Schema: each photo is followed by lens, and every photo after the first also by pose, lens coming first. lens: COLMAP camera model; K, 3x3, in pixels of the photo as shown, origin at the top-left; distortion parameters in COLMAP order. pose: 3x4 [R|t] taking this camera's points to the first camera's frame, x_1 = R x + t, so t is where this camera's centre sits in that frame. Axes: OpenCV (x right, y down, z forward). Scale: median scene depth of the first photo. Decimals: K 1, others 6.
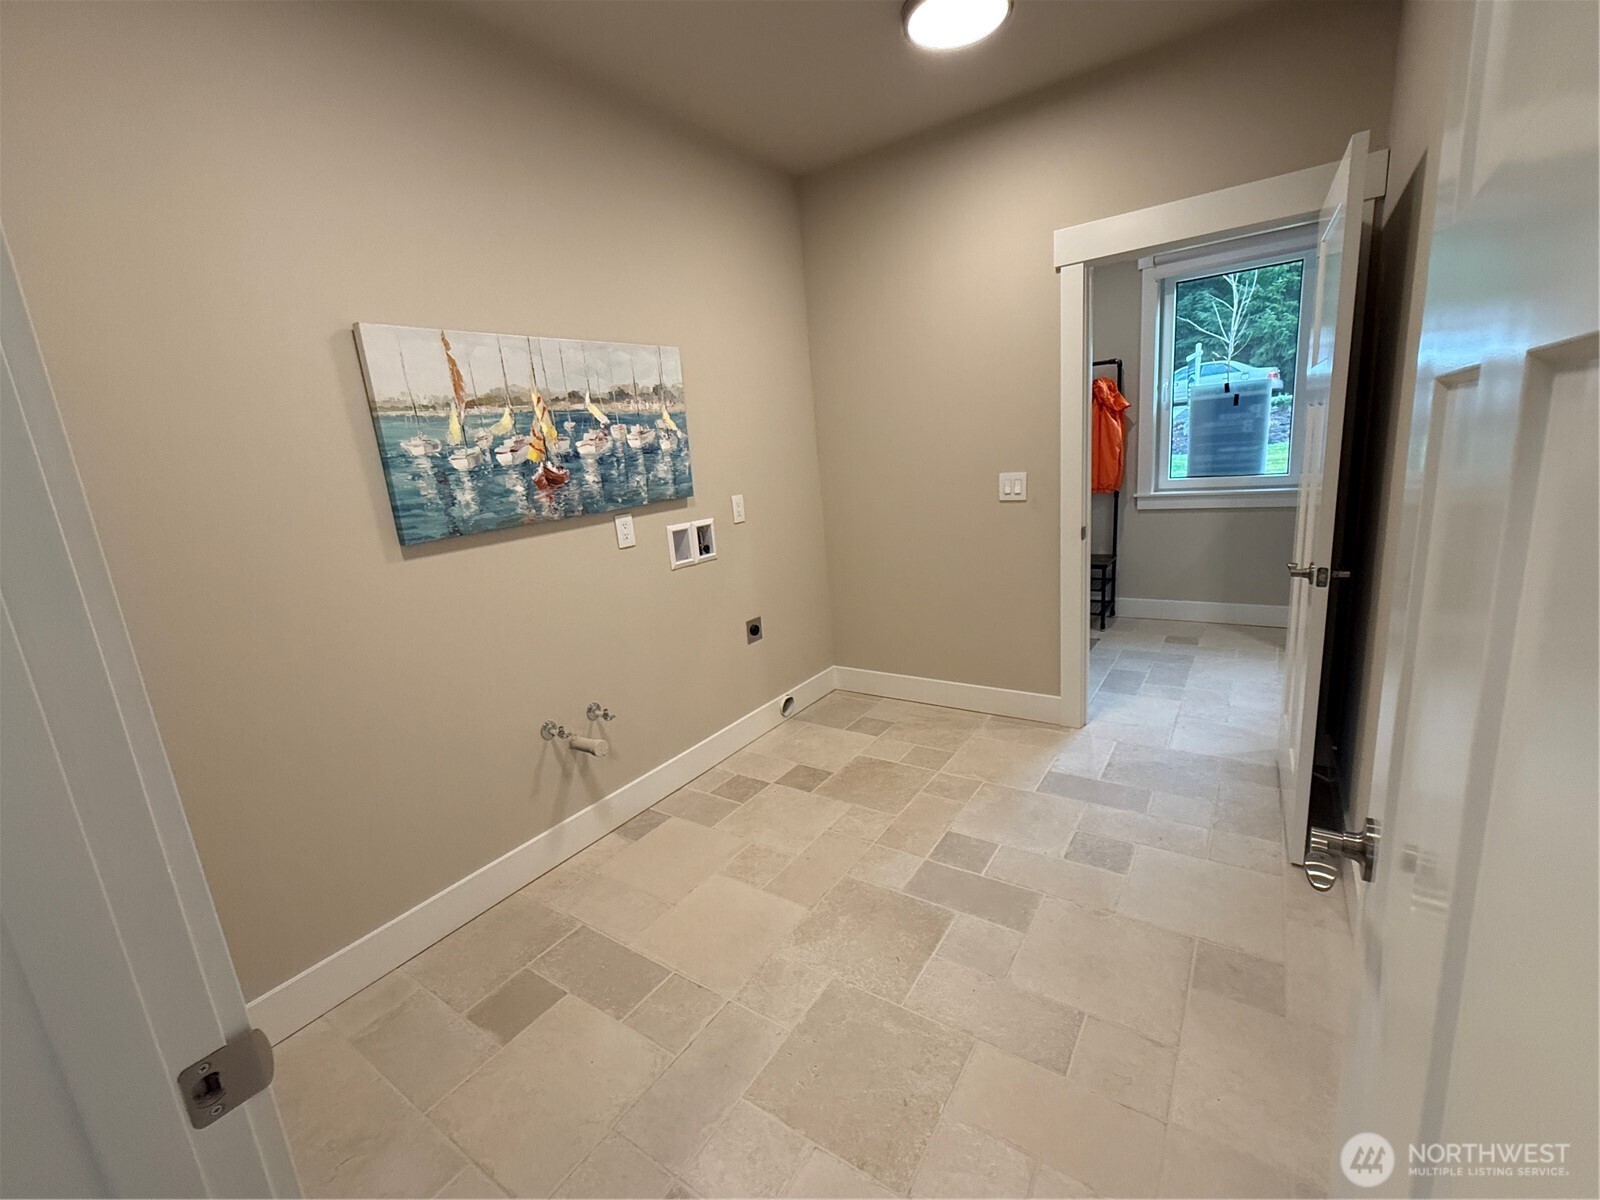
lens RADIAL K [[671.4, 0, 800.0], [0, 671.4, 600.0], [0, 0, 1]] dist [-0.000478, 0.000303]
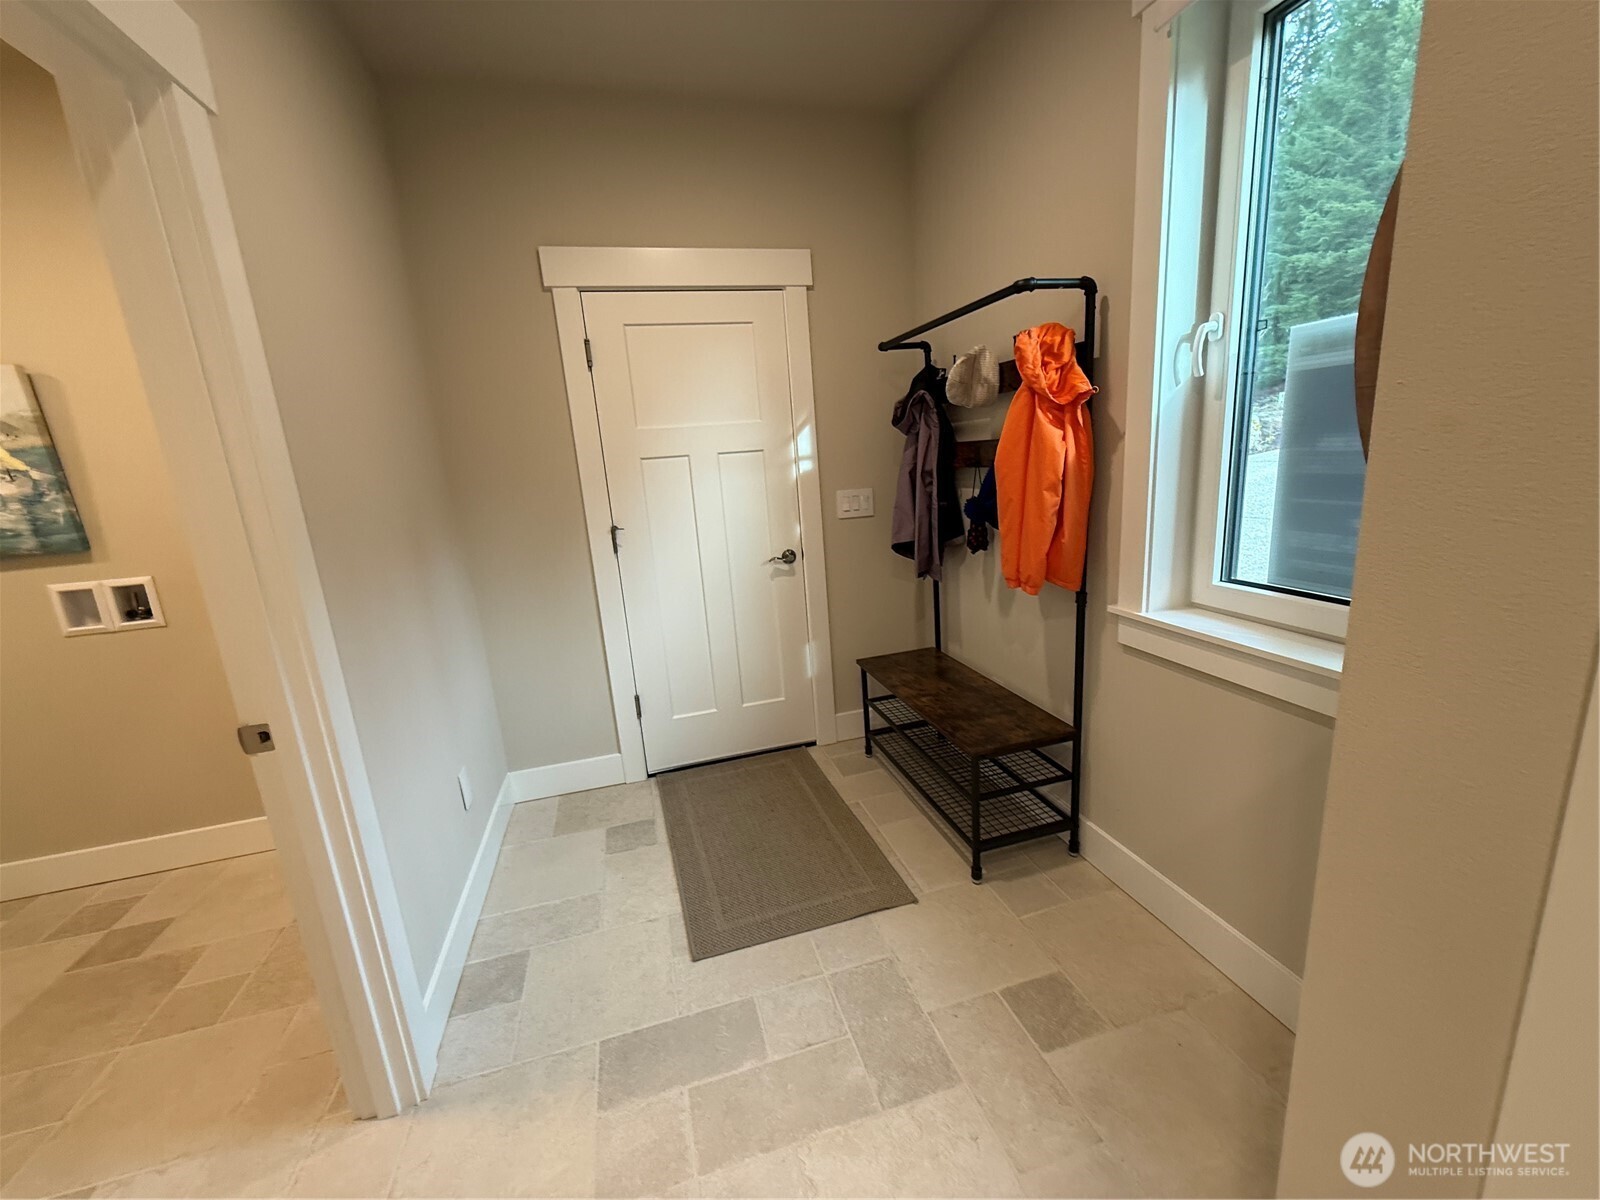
lens RADIAL K [[638.6, 0, 804.9], [0, 638.6, 600.6], [0, 0, 1]] dist [0.000297, 0.000153]
pose [[0.768441, 0.173767, -0.615876, 0.935275], [-0.133652, 0.984782, 0.111092, -0.282143], [0.625808, -0.003055, 0.779971, 0.902886]]
